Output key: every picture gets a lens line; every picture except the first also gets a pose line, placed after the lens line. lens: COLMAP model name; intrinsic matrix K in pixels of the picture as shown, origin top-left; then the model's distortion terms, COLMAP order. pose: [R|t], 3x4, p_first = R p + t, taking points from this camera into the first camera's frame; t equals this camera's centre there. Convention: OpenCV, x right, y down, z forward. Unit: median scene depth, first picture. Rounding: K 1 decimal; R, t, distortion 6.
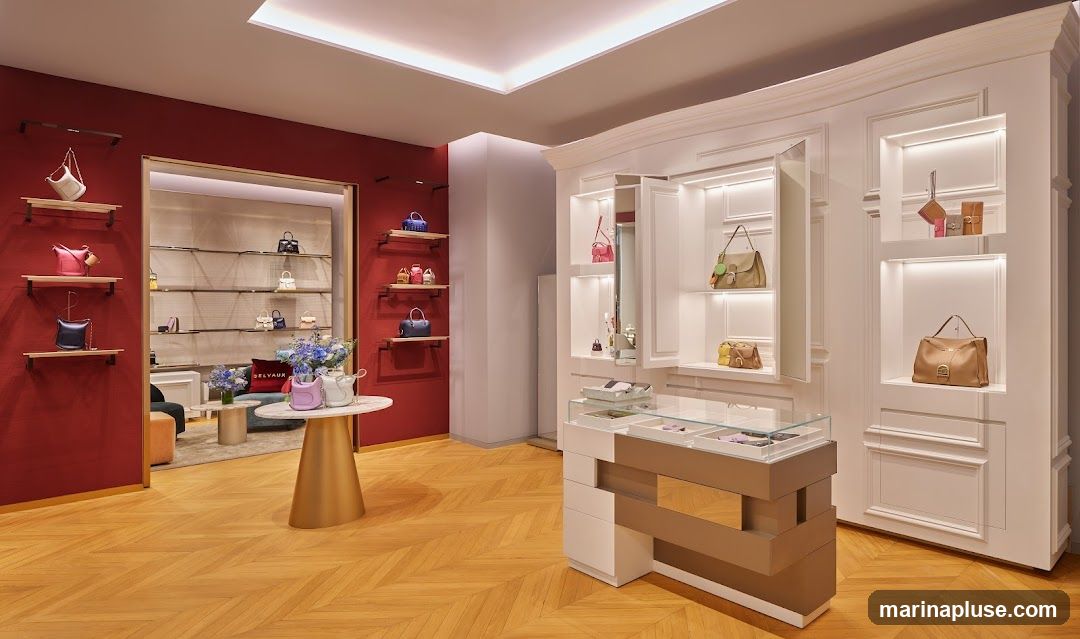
lens RADIAL K [[619.2, 0, 680.2], [0, 619.2, 306.6], [0, 0, 1]] dist [0.002810, 0.000943]
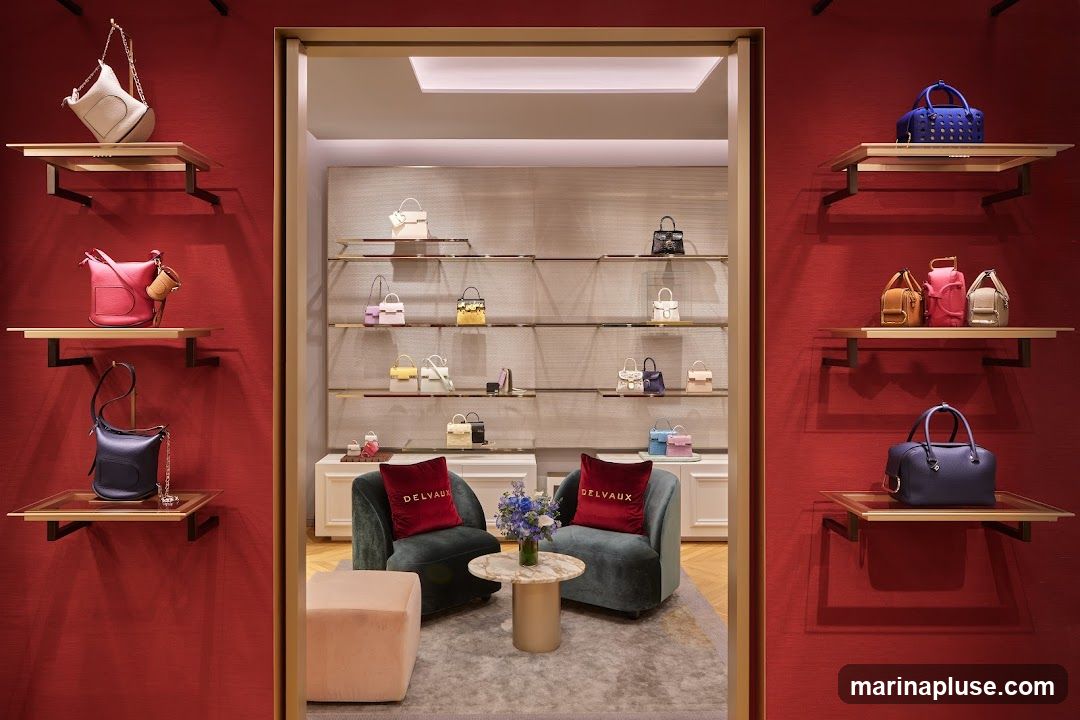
lens RADIAL K [[750.6, 0, 536.4], [0, 750.6, 319.9], [0, 0, 1]] dist [0.001686, -0.000310]
pose [[0.680233, 0.001576, -0.732994, -0.298685], [-0.002350, 0.999997, -0.000030, -0.038175], [0.732992, 0.001743, 0.680235, 0.619064]]
